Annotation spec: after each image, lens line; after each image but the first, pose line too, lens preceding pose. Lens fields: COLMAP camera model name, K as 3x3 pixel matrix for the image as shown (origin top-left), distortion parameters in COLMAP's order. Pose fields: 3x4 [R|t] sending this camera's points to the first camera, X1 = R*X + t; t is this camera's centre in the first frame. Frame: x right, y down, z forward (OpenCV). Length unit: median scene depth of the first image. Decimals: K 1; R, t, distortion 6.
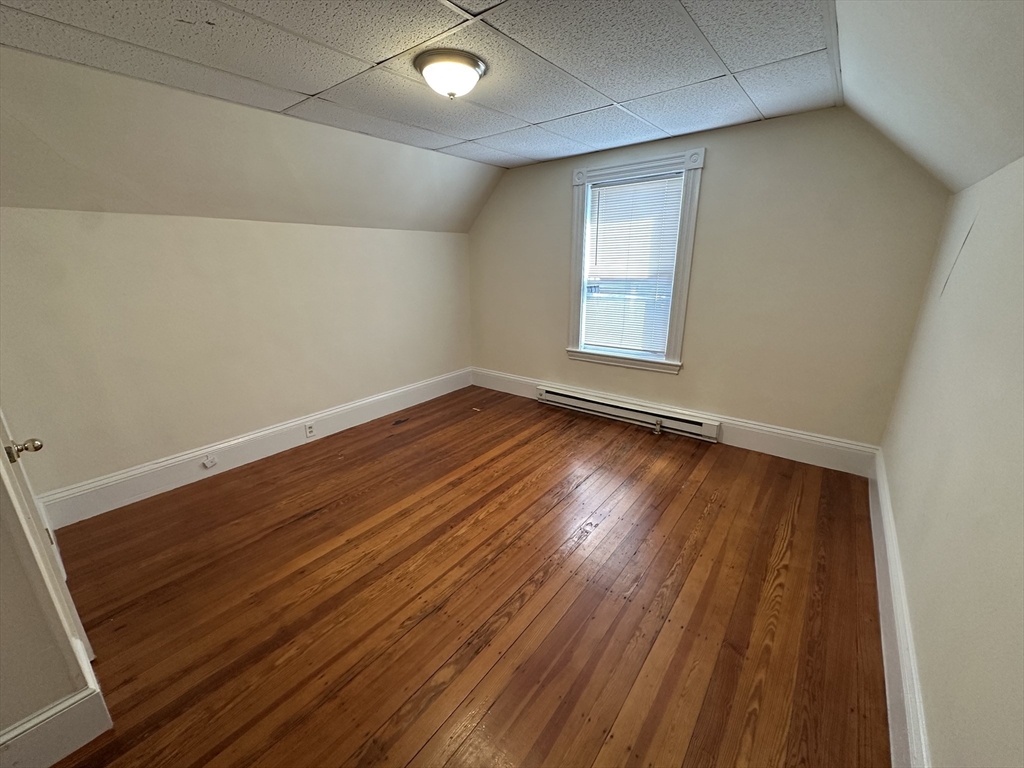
lens RADIAL K [[414.6, 0, 512.7], [0, 414.6, 384.6], [0, 0, 1]] dist [-0.000648, -0.000035]
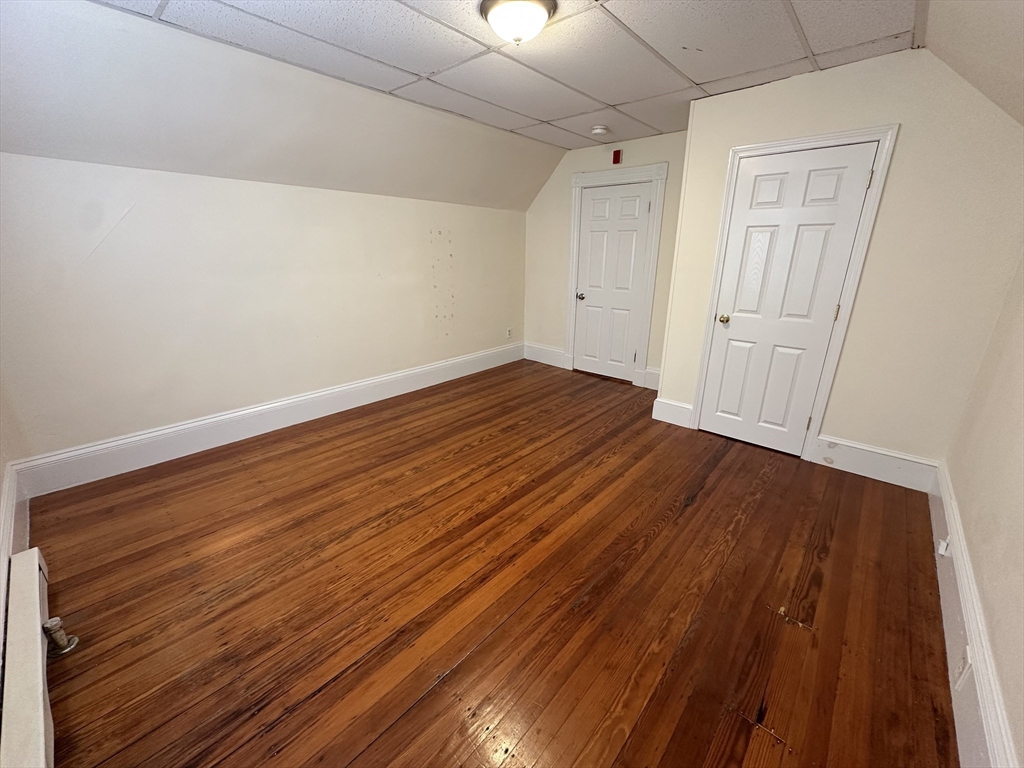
lens RADIAL K [[414.6, 0, 510.7], [0, 414.6, 383.4], [0, 0, 1]] dist [-0.000648, -0.000035]
pose [[-0.997395, -0.017151, 0.070059, -0.143443], [0.025882, 0.821529, 0.569579, -0.419373], [-0.067324, 0.569908, -0.818946, 1.554029]]
